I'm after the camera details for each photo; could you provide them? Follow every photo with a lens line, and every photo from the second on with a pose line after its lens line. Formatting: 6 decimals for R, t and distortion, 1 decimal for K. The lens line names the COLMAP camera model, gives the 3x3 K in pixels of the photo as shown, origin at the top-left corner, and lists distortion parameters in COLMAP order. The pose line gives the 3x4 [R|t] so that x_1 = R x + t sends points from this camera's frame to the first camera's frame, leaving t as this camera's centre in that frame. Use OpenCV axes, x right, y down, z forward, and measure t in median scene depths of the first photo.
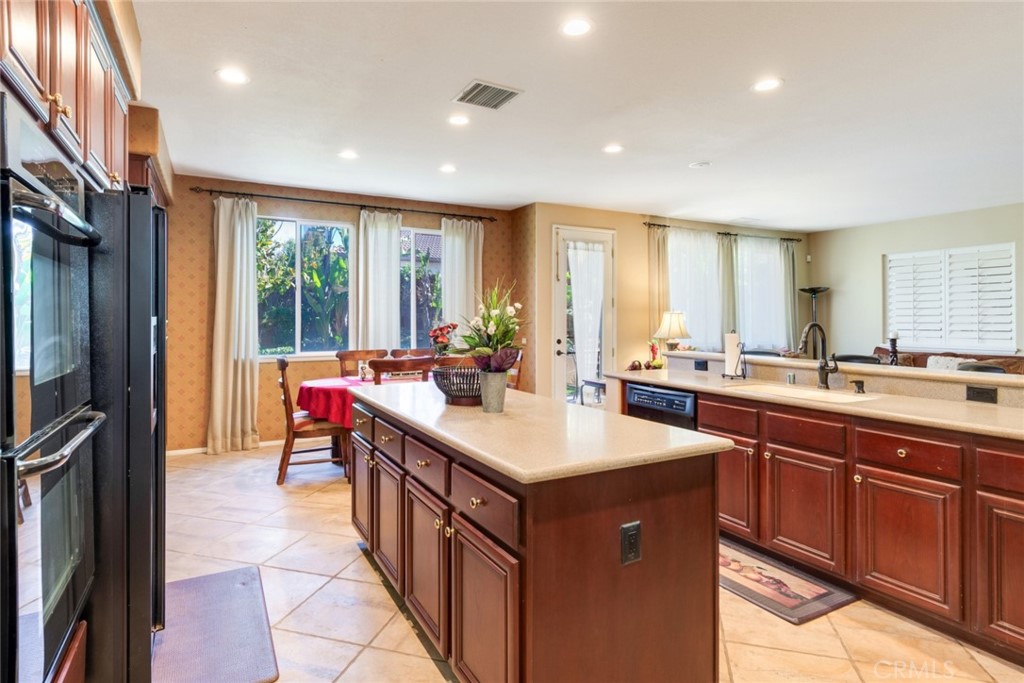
lens RADIAL K [[539.3, 0, 499.1], [0, 539.3, 319.0], [0, 0, 1]] dist [0.007335, -0.006647]
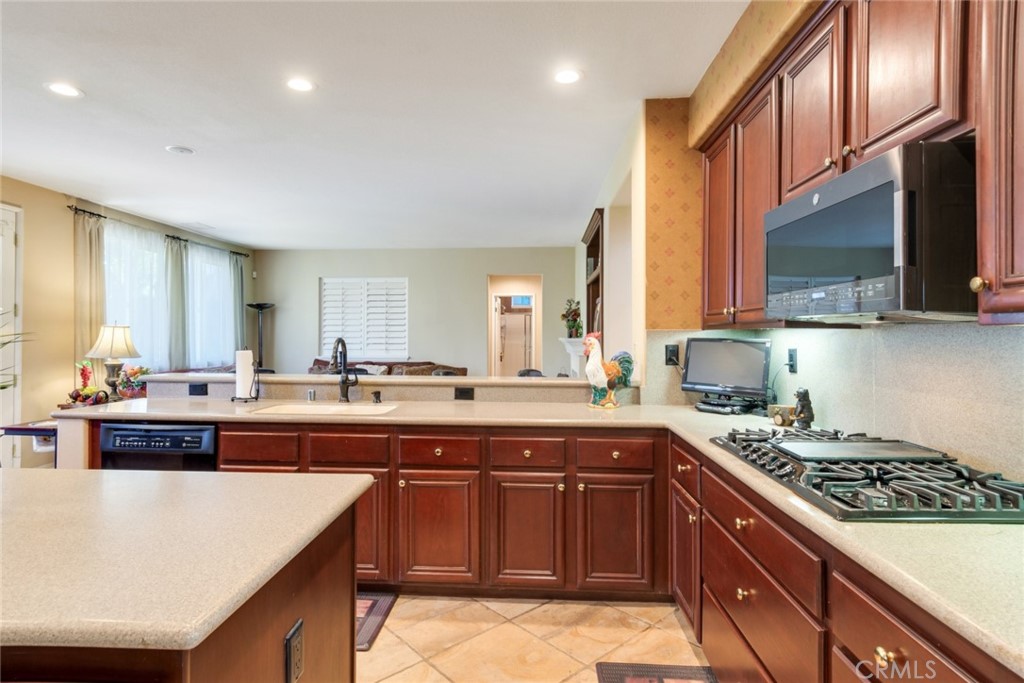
lens RADIAL K [[539.3, 0, 498.0], [0, 539.3, 329.4], [0, 0, 1]] dist [0.007335, -0.006647]
pose [[0.532976, 0.009355, 0.846079, -0.094034], [-0.001608, 0.999948, -0.010044, 0.000863], [-0.846129, 0.003992, 0.532963, 0.181351]]
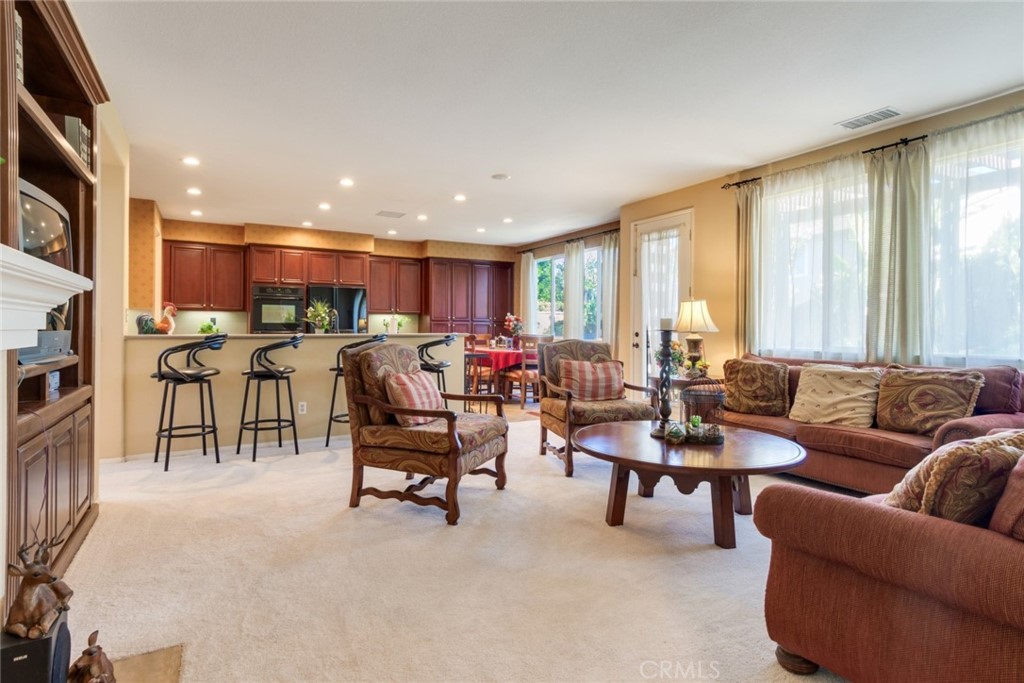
lens RADIAL K [[539.3, 0, 511.5], [0, 539.3, 331.8], [0, 0, 1]] dist [0.007335, -0.006647]
pose [[0.035812, 0.006387, -0.999338, 2.036403], [-0.006594, 0.999959, 0.006155, 0.057350], [0.999337, 0.006369, 0.035853, 1.301538]]
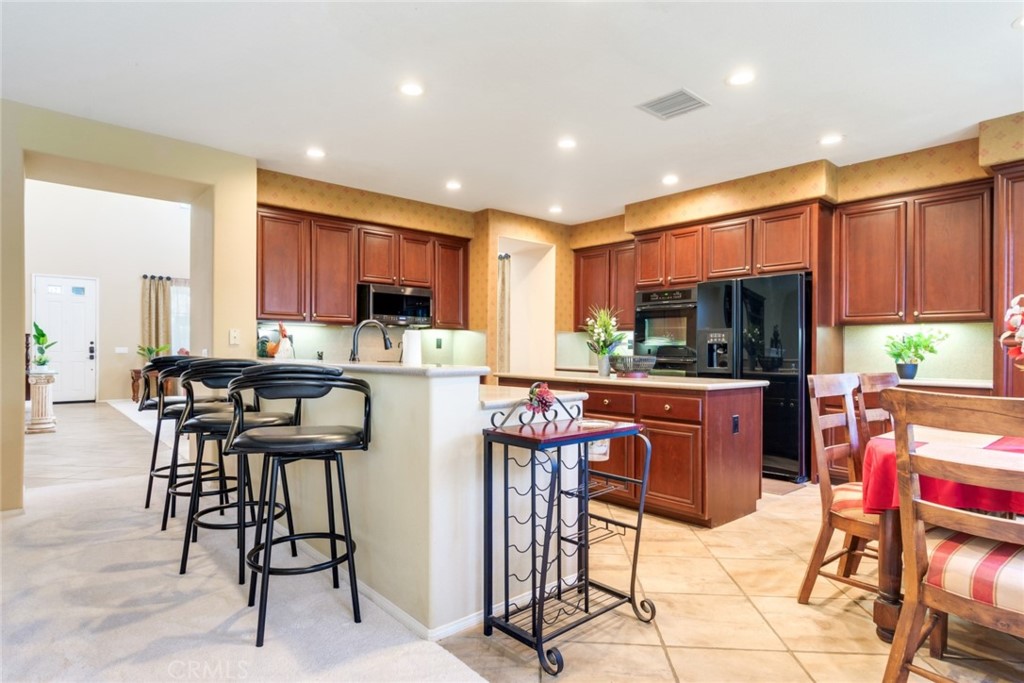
lens RADIAL K [[539.3, 0, 508.5], [0, 539.3, 350.9], [0, 0, 1]] dist [0.007335, -0.006647]
pose [[-0.975353, -0.006962, -0.220541, 0.457922], [-0.008221, 0.999955, 0.004791, 0.051857], [0.220498, 0.006486, -0.975366, 1.762987]]
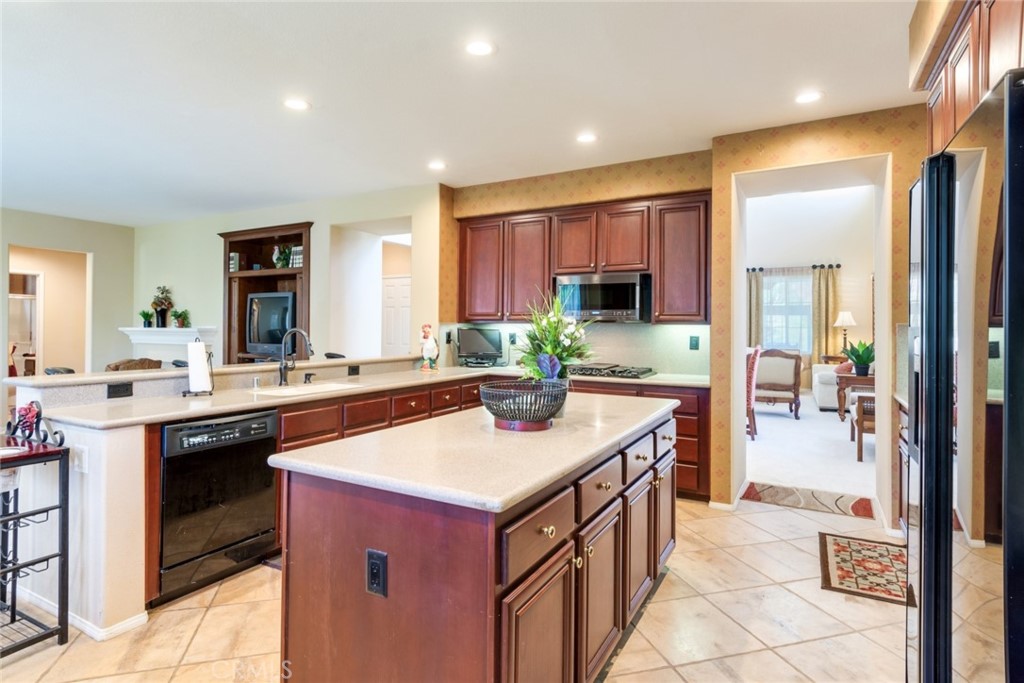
lens RADIAL K [[539.3, 0, 500.5], [0, 539.3, 329.0], [0, 0, 1]] dist [0.007335, -0.006647]
pose [[-0.527612, -0.007751, 0.849450, -0.532559], [-0.005329, 0.999969, 0.005814, -0.000838], [-0.849469, -0.001459, -0.527637, 1.048999]]
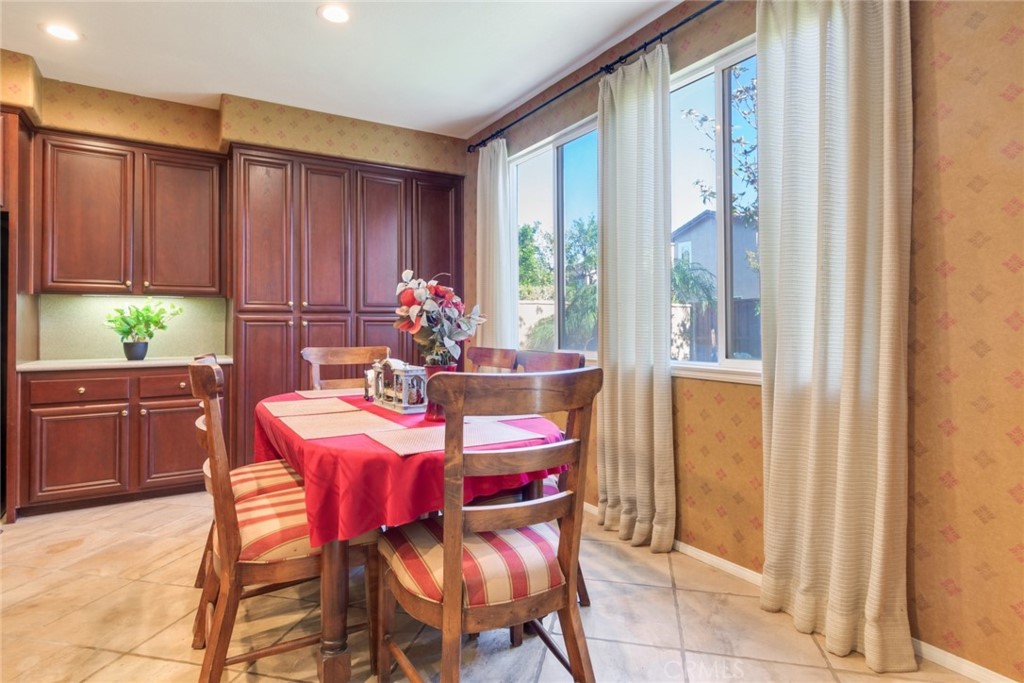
lens RADIAL K [[539.3, 0, 503.8], [0, 539.3, 319.3], [0, 0, 1]] dist [0.007335, -0.006647]
pose [[0.061133, -0.015464, -0.998010, 0.396955], [0.003503, 0.999877, -0.015279, 0.053431], [0.998124, -0.002562, 0.061179, 1.433201]]
